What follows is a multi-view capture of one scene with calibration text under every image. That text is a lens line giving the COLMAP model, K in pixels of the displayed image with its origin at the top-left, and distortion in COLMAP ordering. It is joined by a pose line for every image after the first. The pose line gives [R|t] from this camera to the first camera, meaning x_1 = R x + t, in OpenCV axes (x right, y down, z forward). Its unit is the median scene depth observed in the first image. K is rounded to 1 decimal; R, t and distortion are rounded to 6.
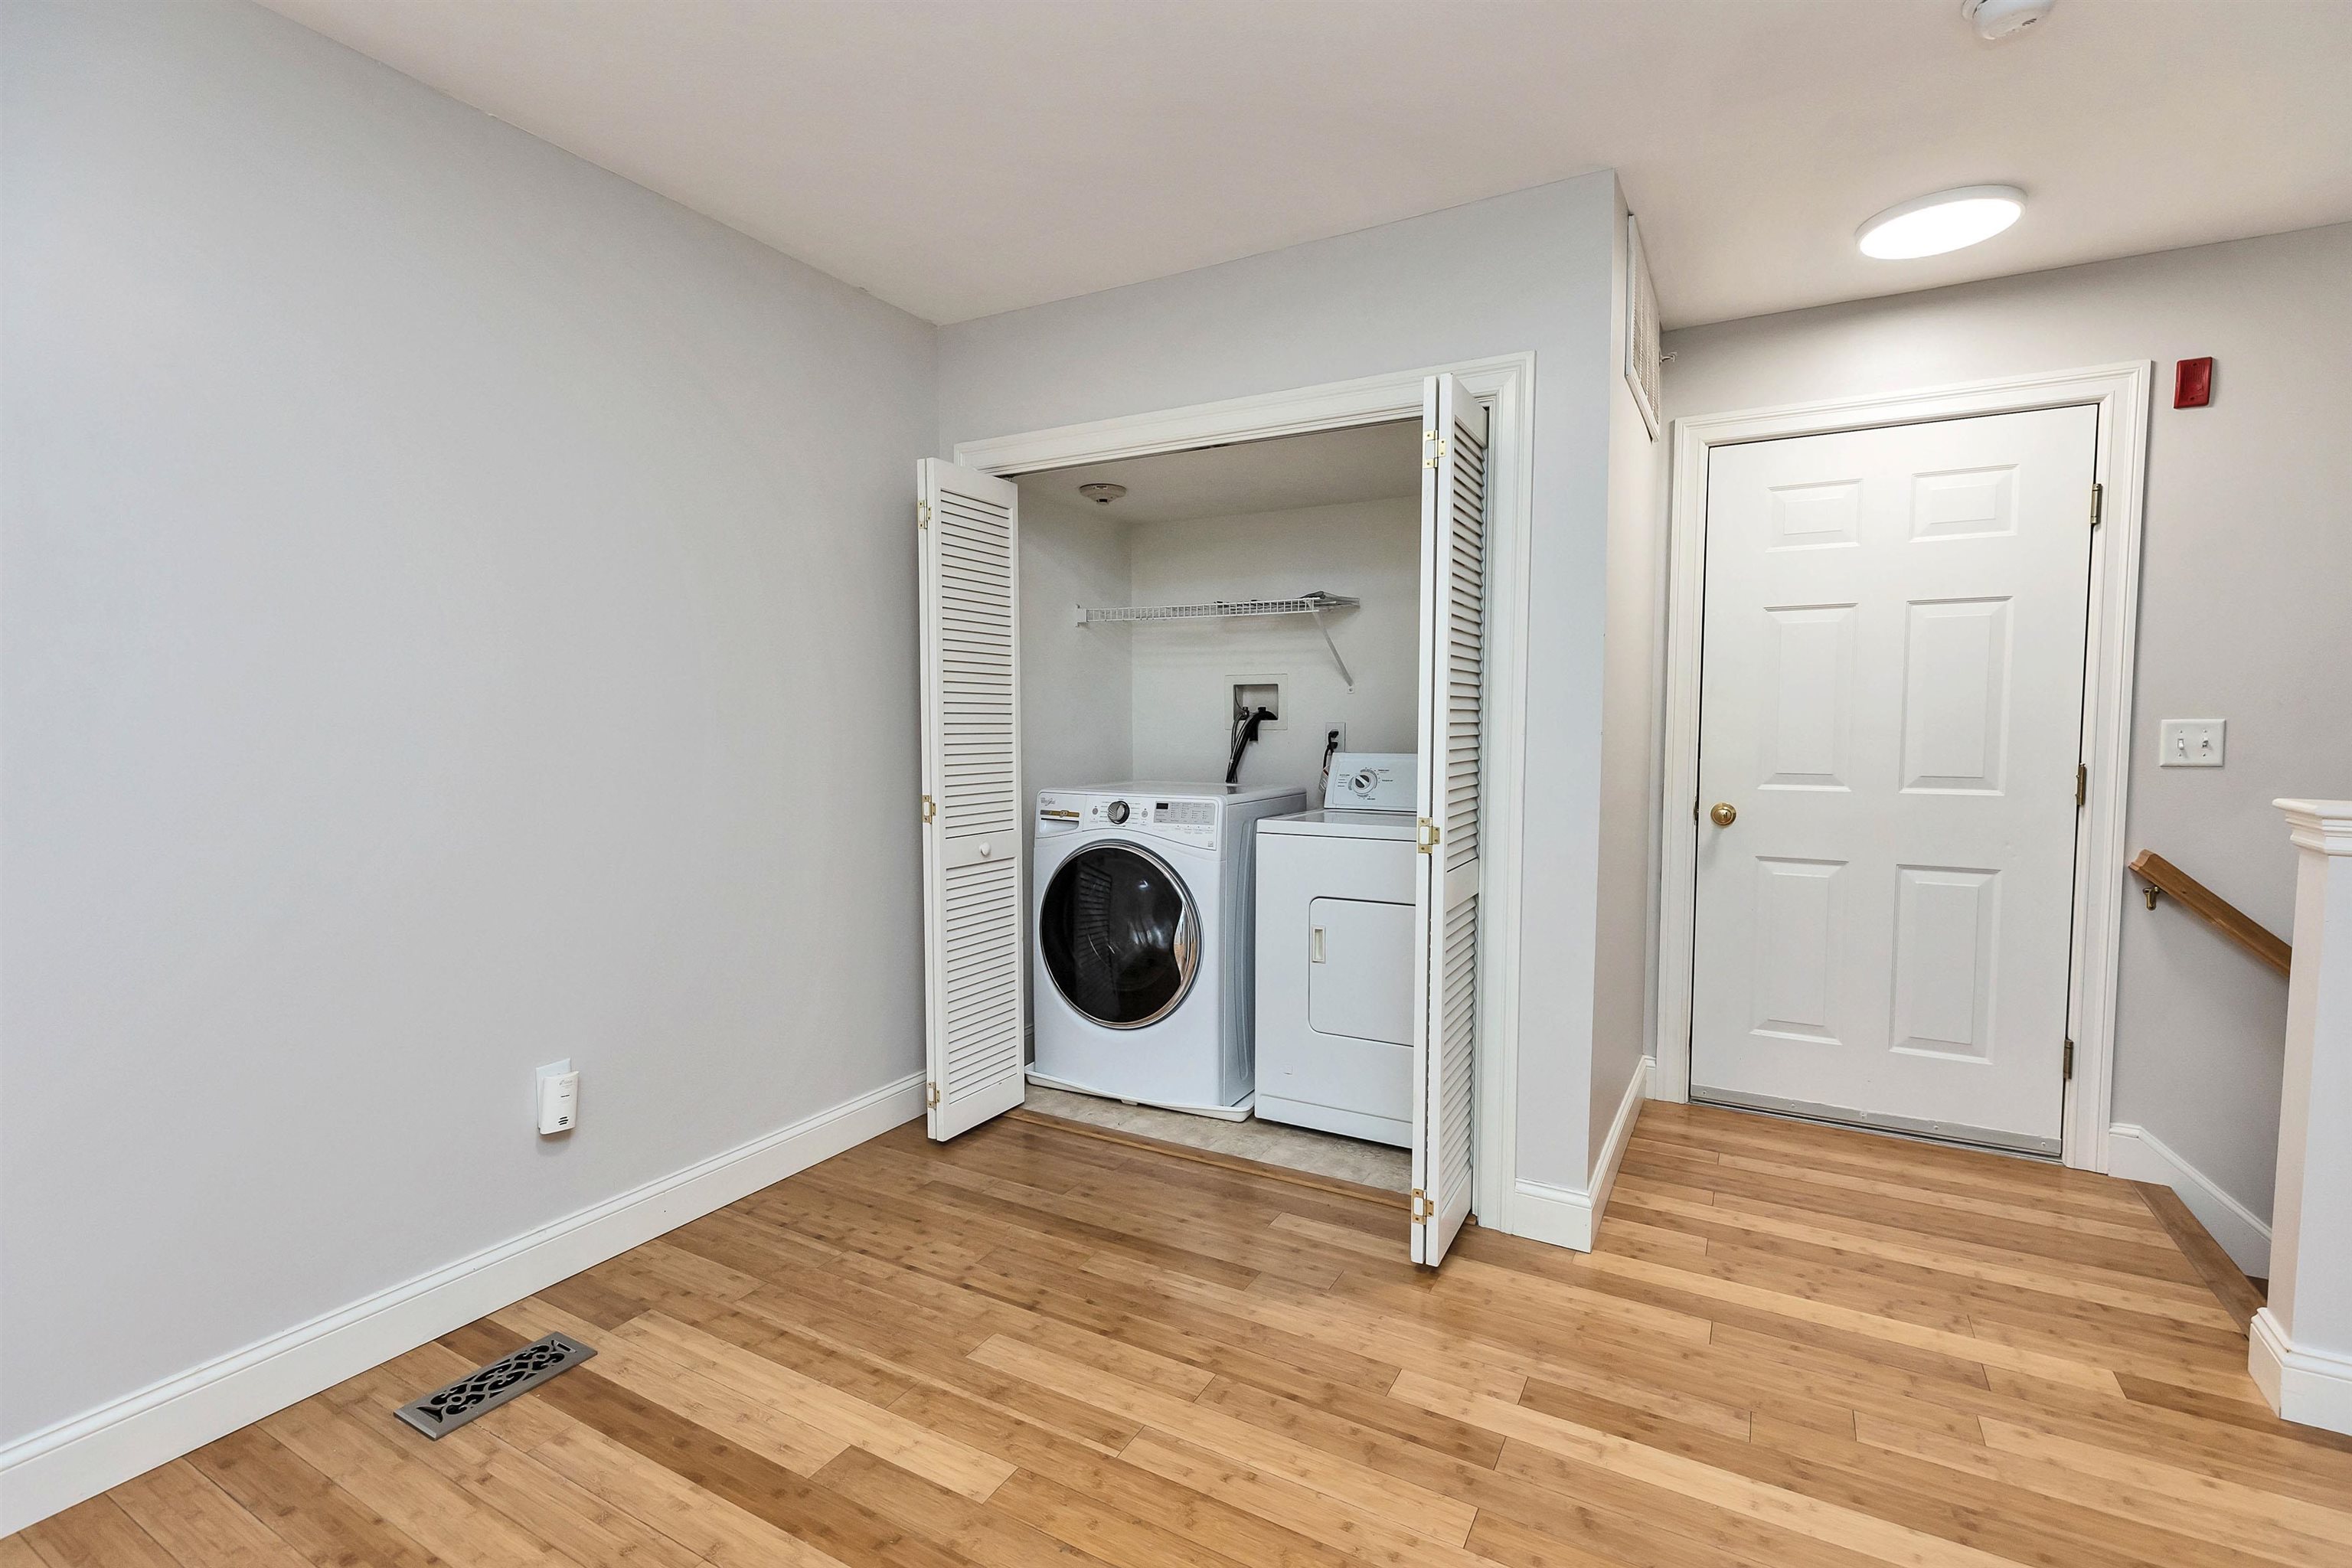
lens RADIAL K [[1067.7, 0, 1160.8], [0, 1067.7, 780.8], [0, 0, 1]] dist [0.002137, -0.000118]
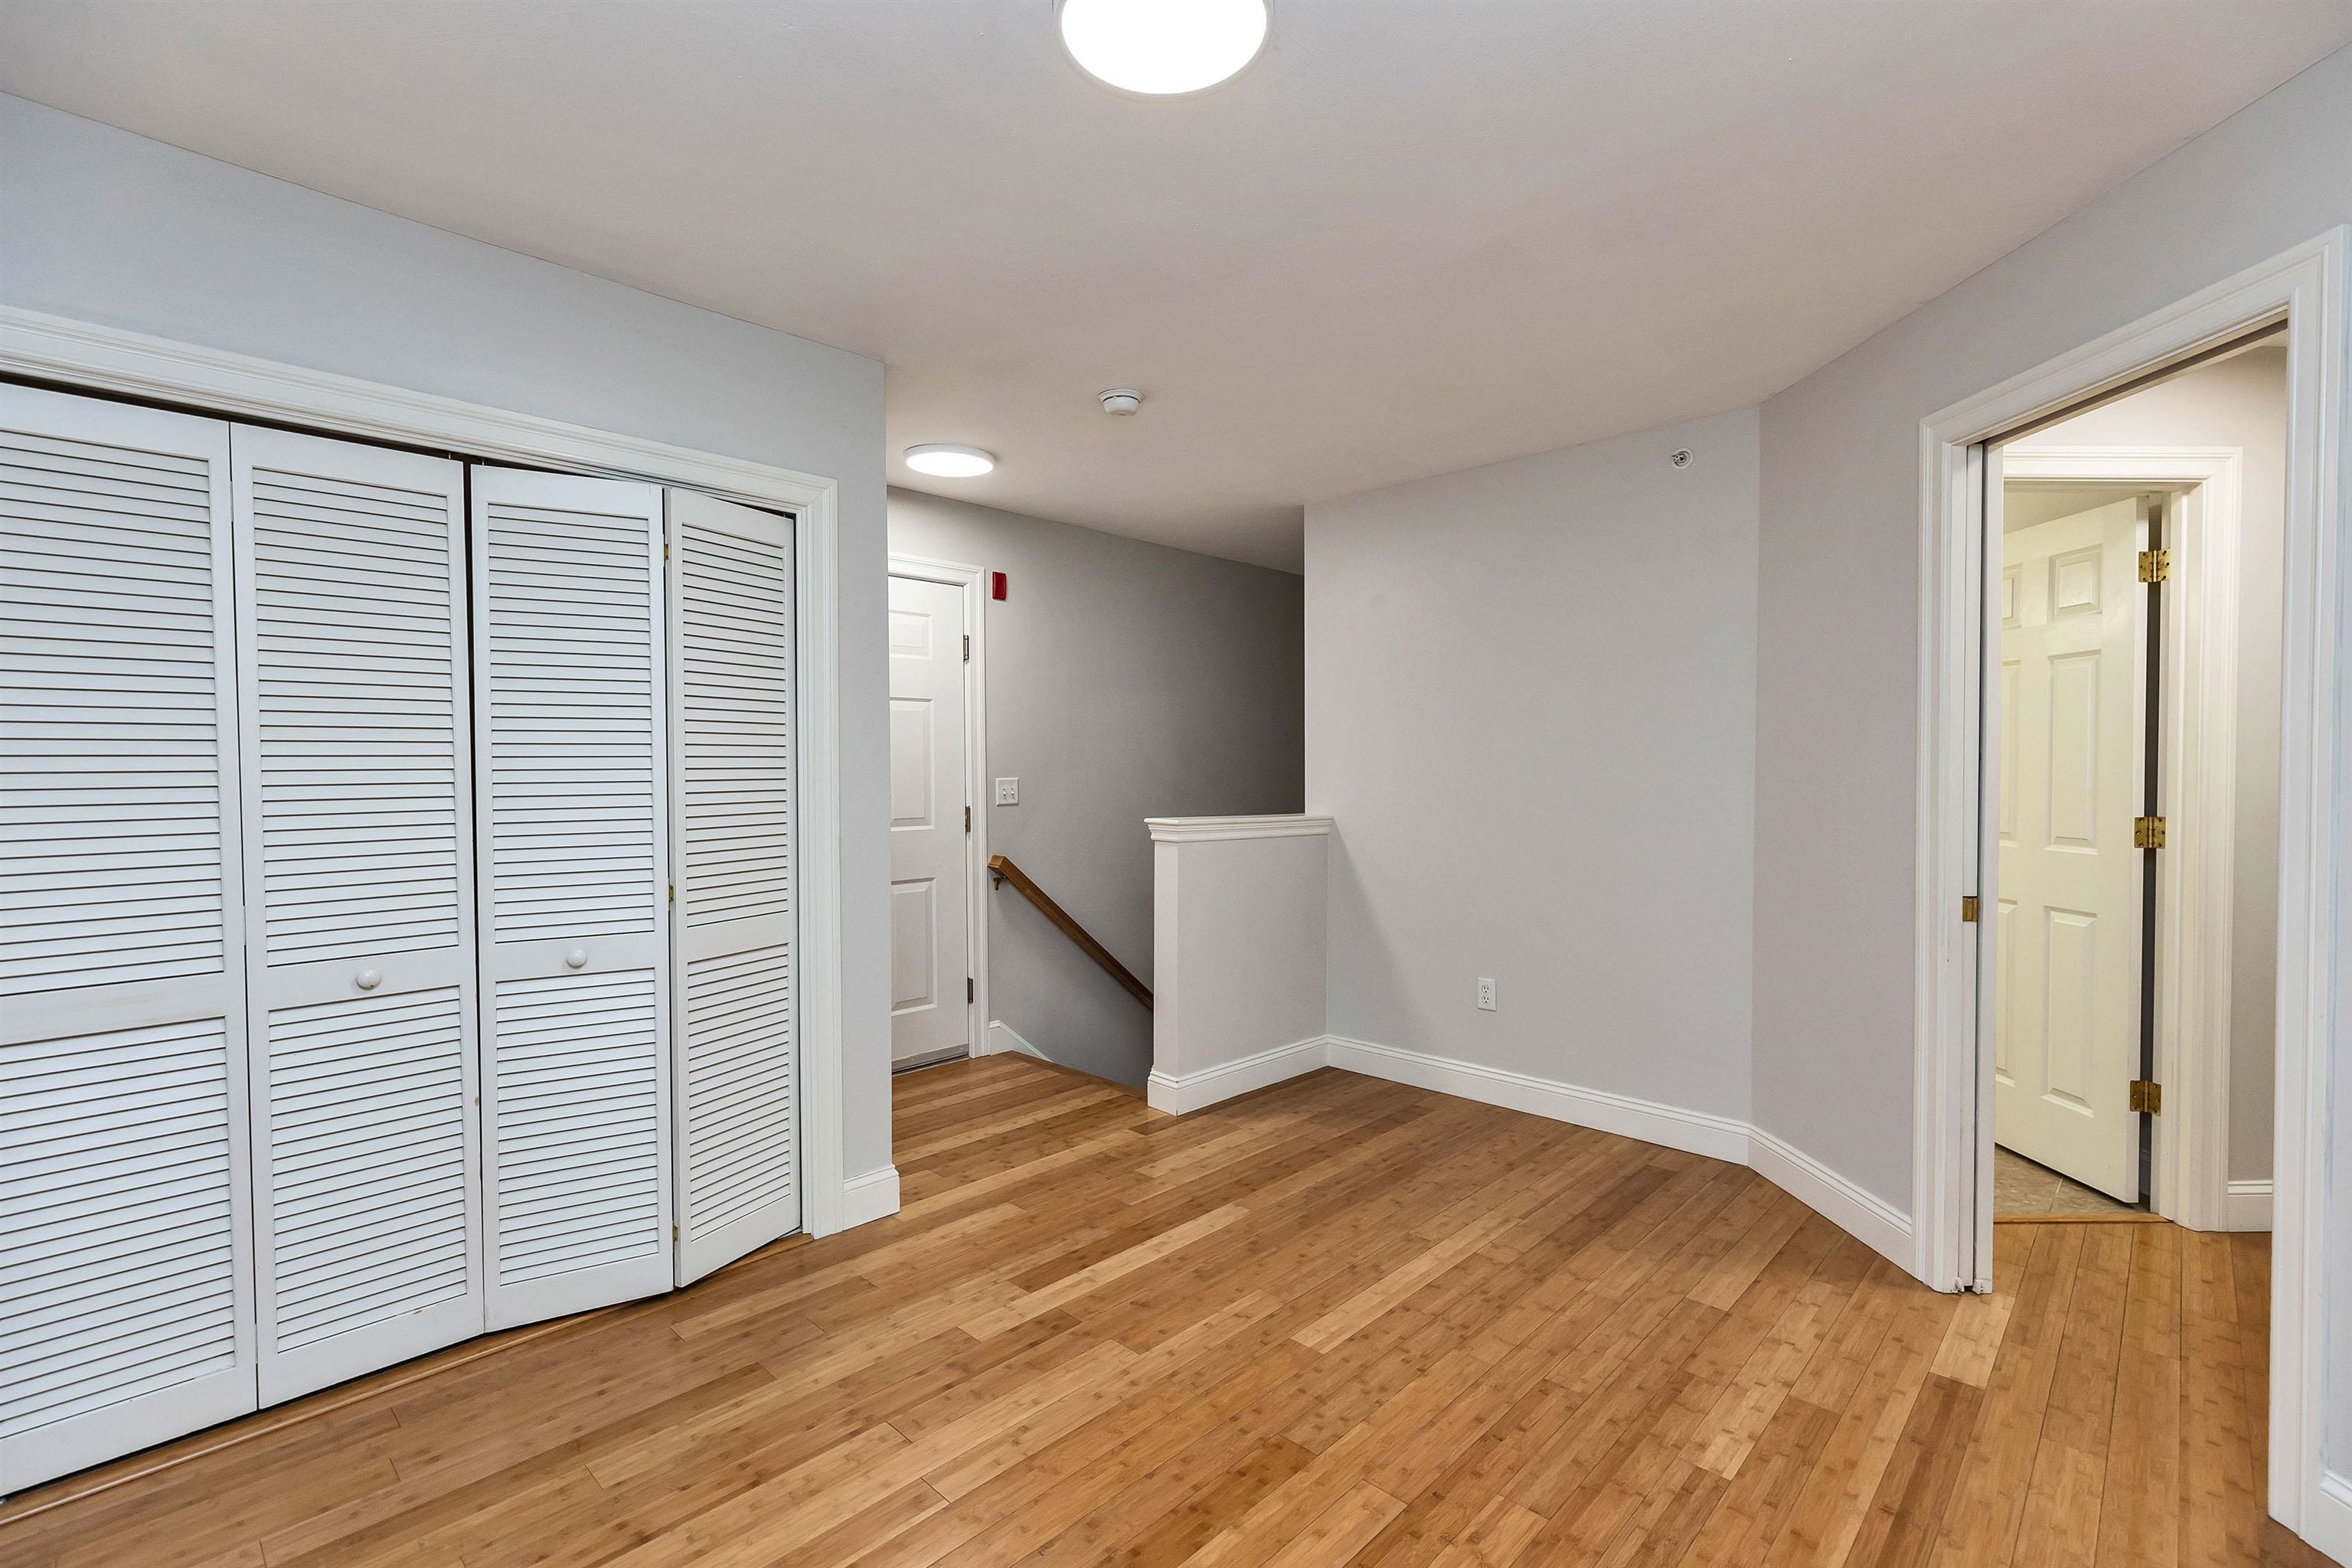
lens RADIAL K [[1067.7, 0, 1160.8], [0, 1067.7, 780.8], [0, 0, 1]] dist [0.002137, -0.000118]
pose [[0.240536, -0.014265, 0.970535, -0.763637], [0.058493, 0.998288, 0.000176, -0.044907], [-0.968876, 0.056727, 0.240959, 0.391472]]
